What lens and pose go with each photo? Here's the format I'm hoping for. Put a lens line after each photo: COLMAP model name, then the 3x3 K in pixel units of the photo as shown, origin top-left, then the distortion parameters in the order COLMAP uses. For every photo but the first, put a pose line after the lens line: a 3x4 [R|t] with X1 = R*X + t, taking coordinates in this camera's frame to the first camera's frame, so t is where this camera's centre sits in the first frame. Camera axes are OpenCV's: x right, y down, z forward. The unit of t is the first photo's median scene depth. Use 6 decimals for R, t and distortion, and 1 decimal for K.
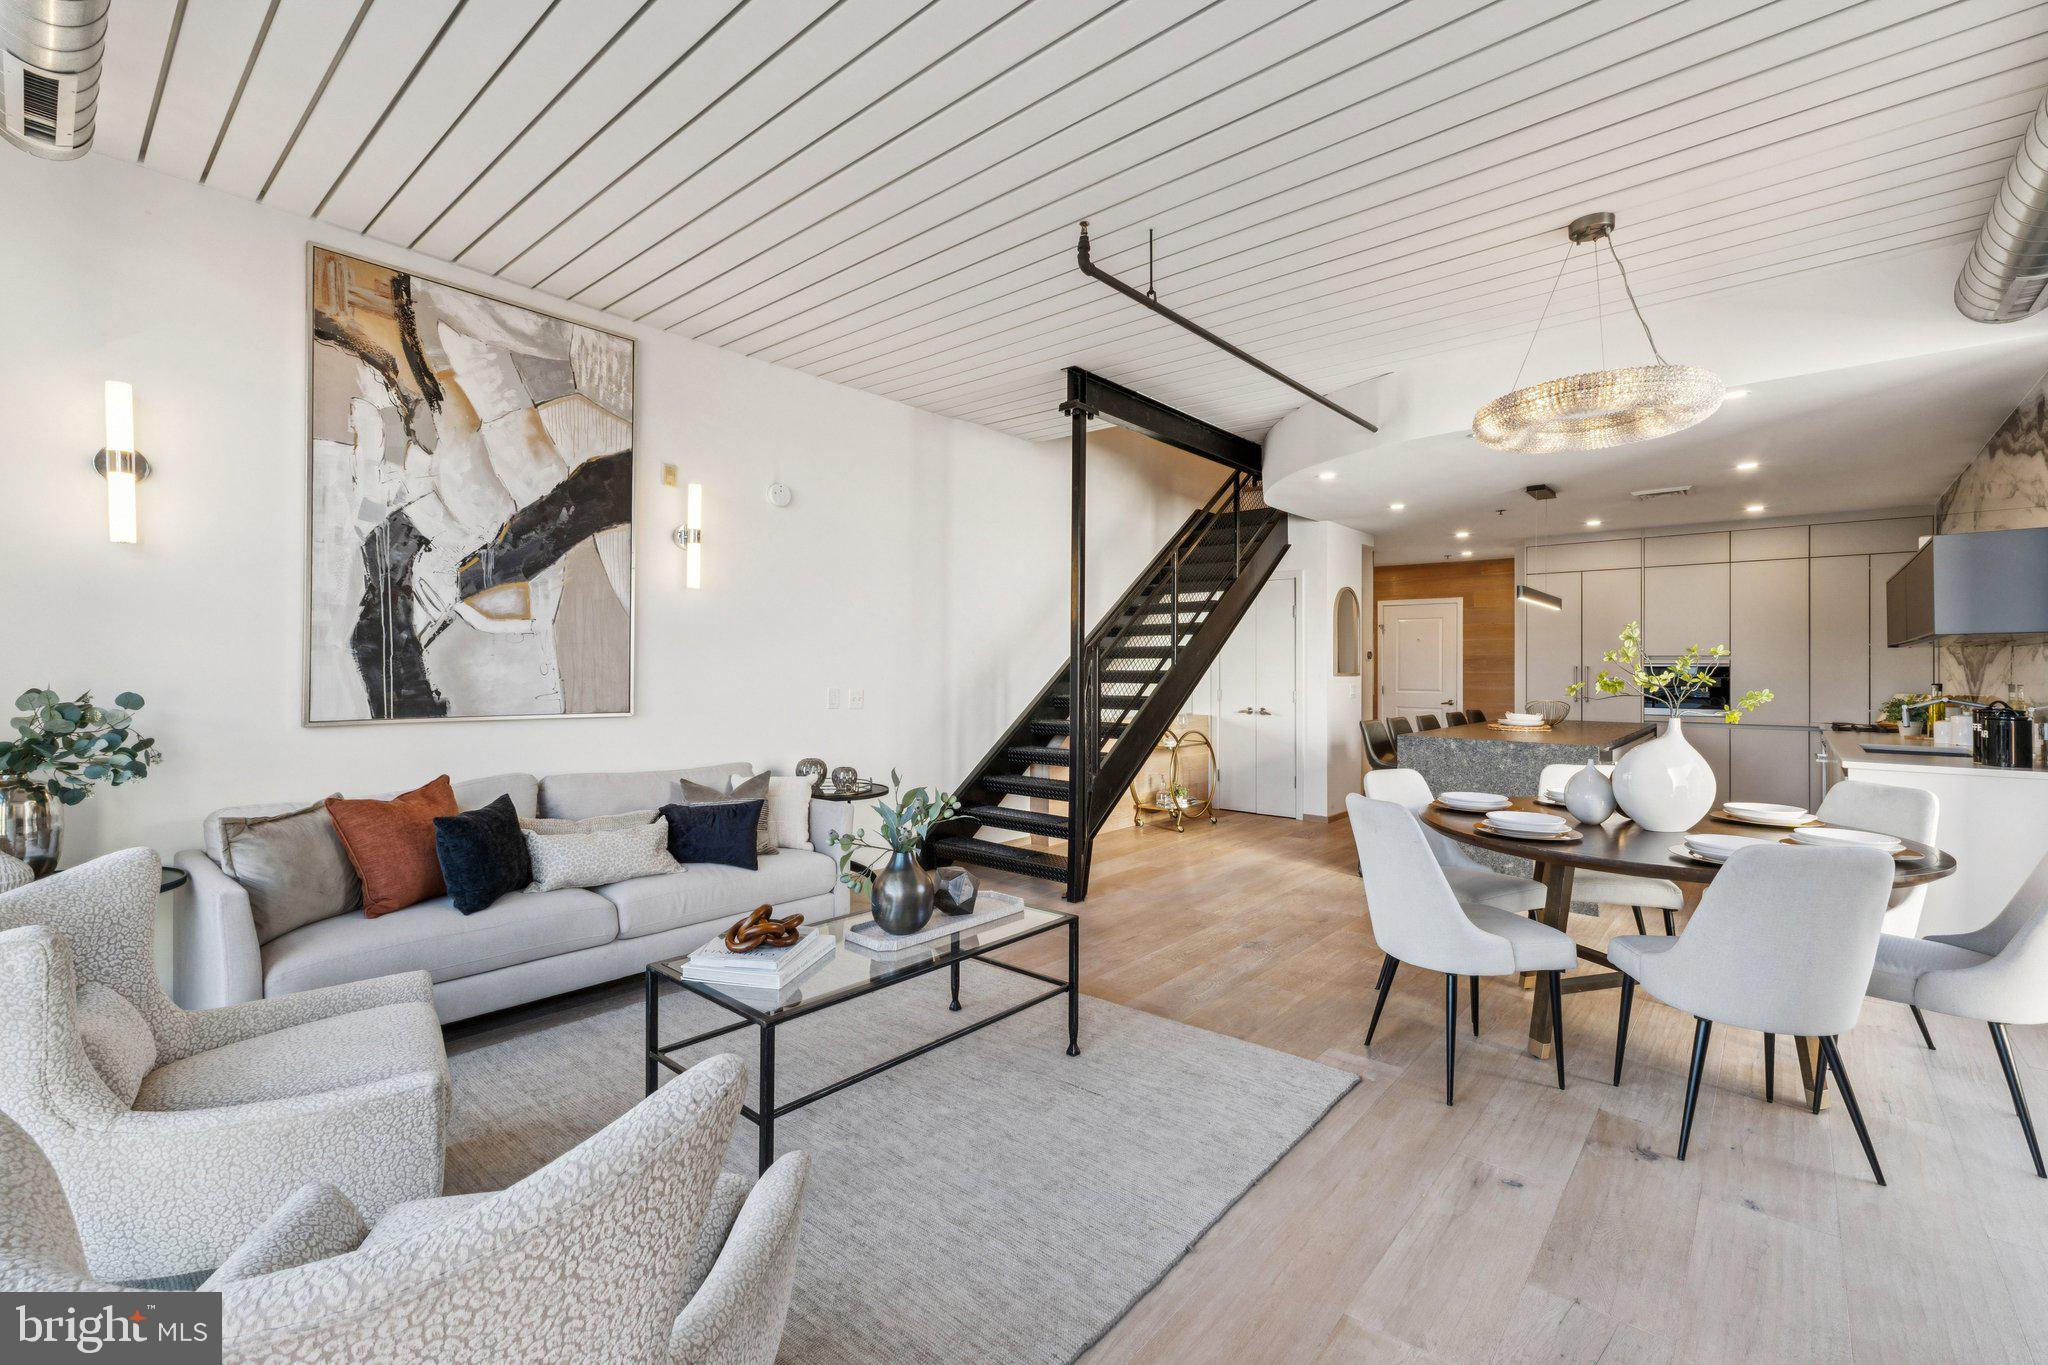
lens RADIAL K [[871.9, 0, 1026.8], [0, 871.9, 674.3], [0, 0, 1]] dist [0.001767, 0.000197]
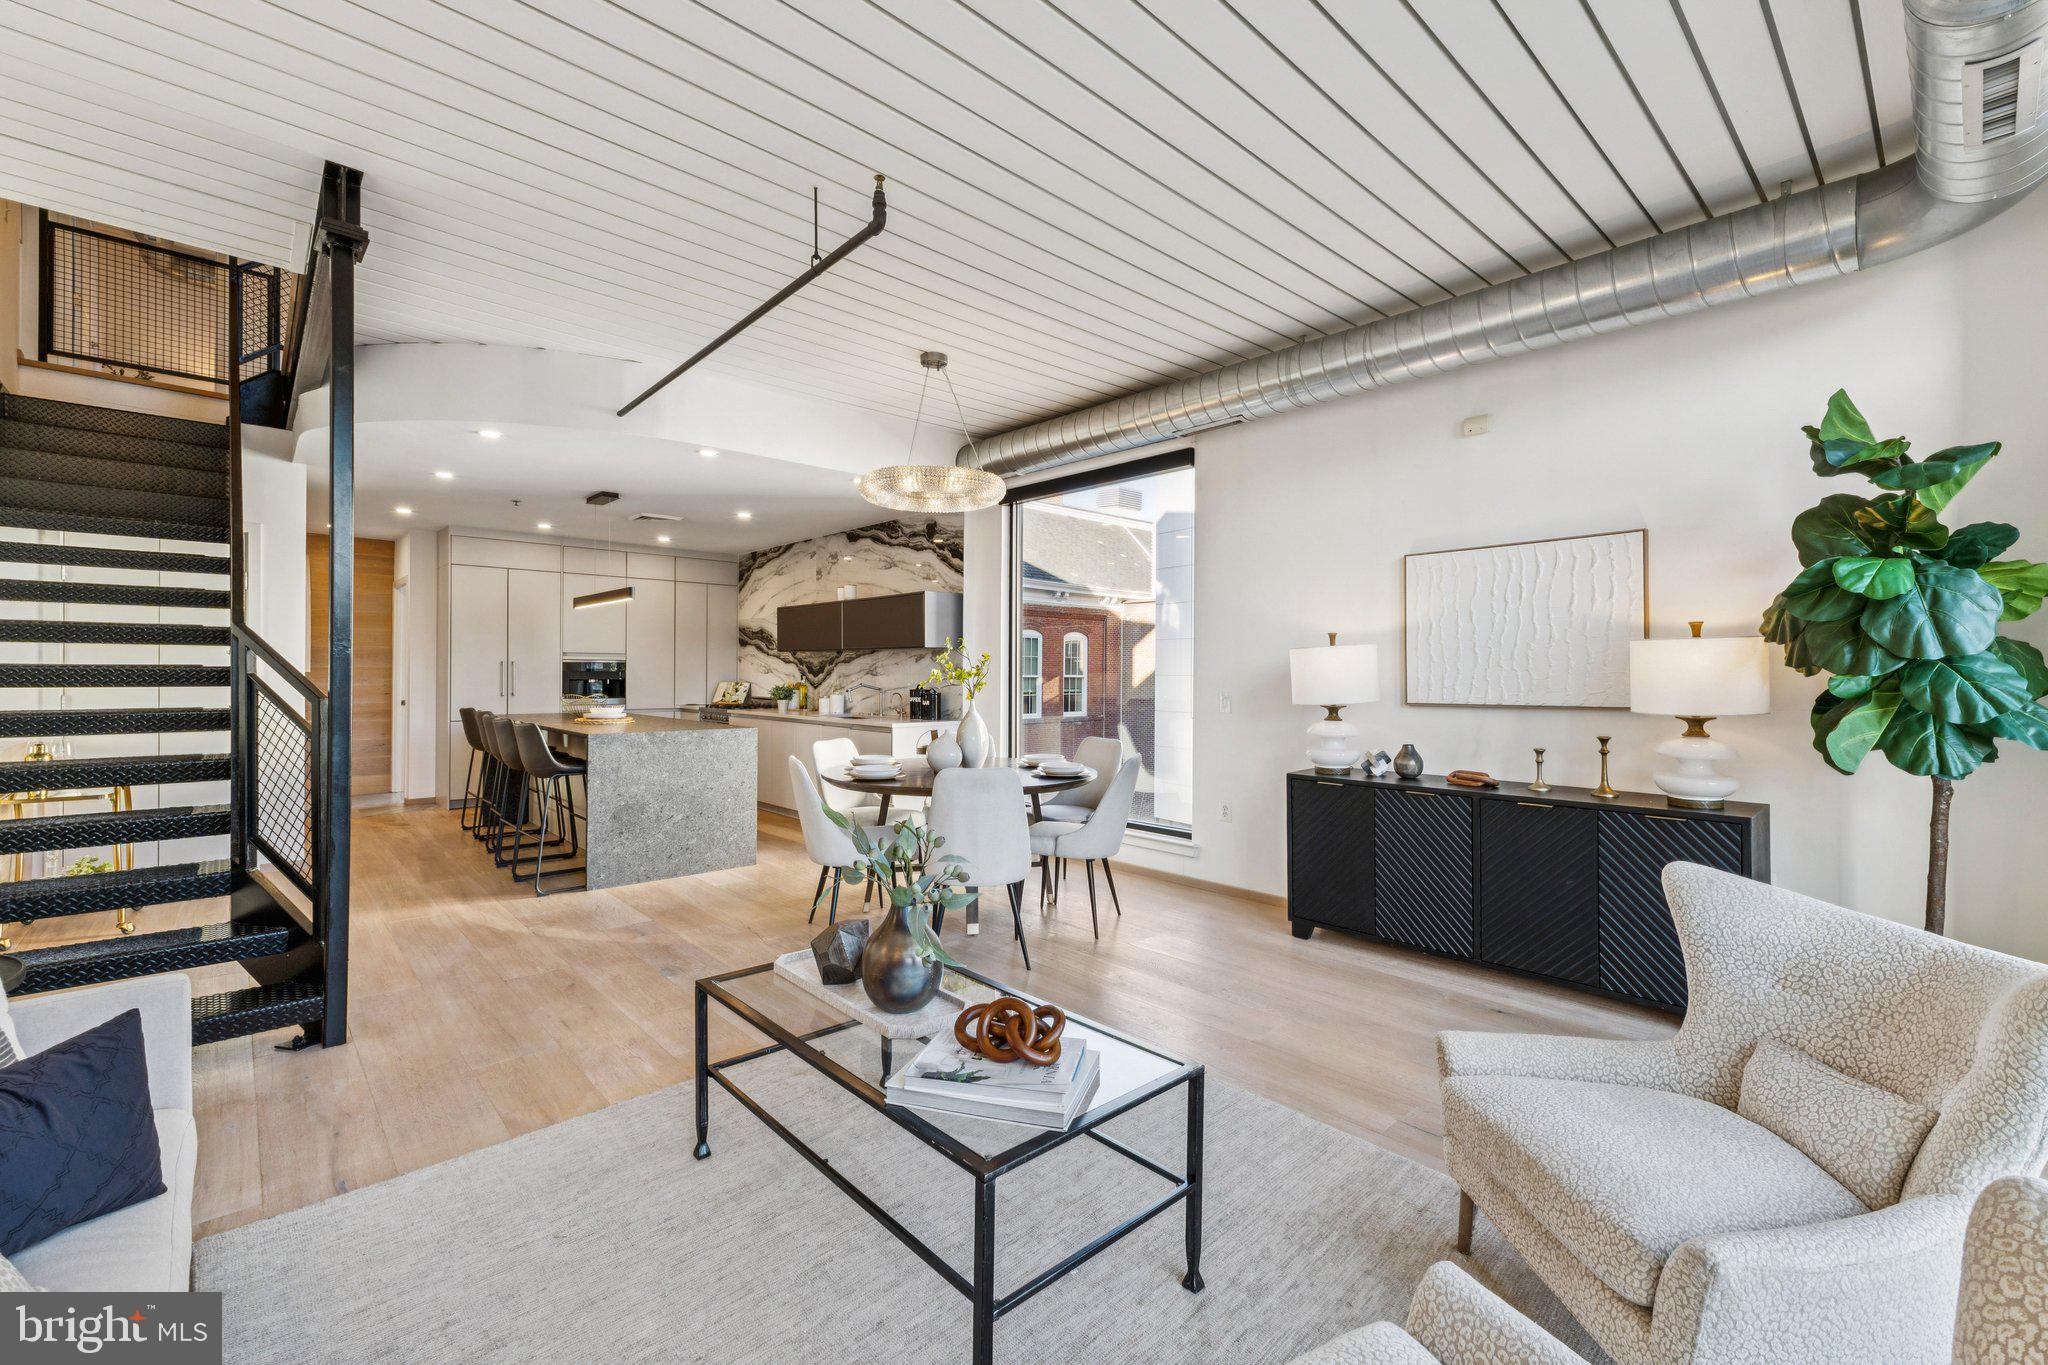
lens RADIAL K [[871.9, 0, 1026.8], [0, 871.9, 674.3], [0, 0, 1]] dist [0.001767, 0.000197]
pose [[0.109080, -0.004915, 0.994021, -0.576260], [-0.003057, 0.999981, 0.005280, -0.002218], [-0.994028, -0.003615, 0.109063, 0.519325]]
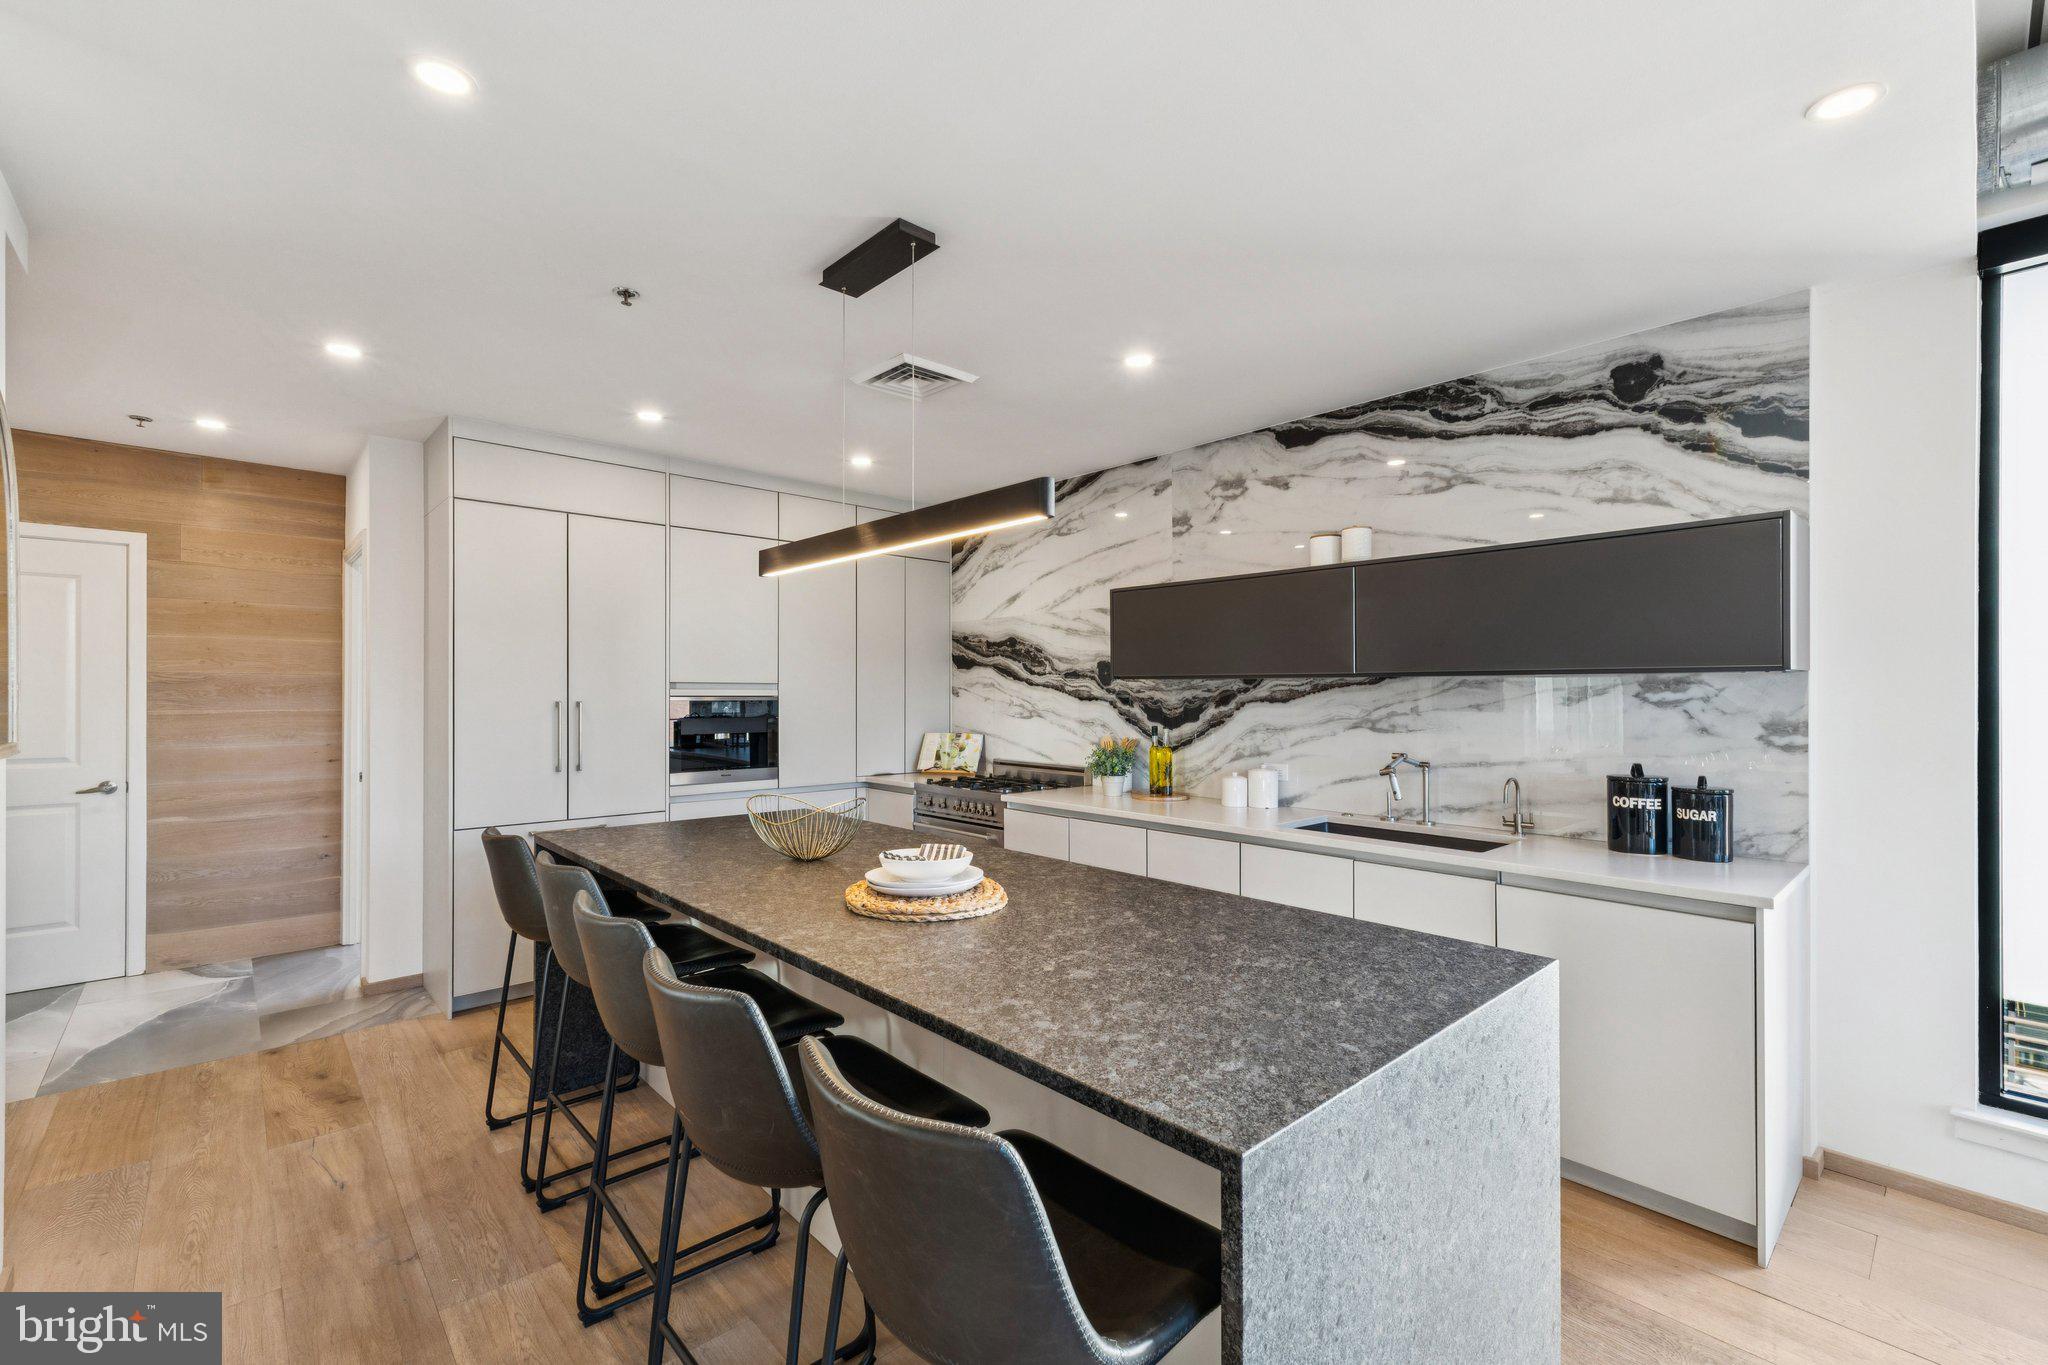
lens RADIAL K [[882.1, 0, 1015.5], [0, 882.1, 687.5], [0, 0, 1]] dist [0.001305, 0.000283]
pose [[0.119612, 0.002893, 0.992816, 0.298724], [0.001600, 0.999994, -0.003106, -0.028288], [-0.992819, 0.001960, 0.119607, 1.252218]]
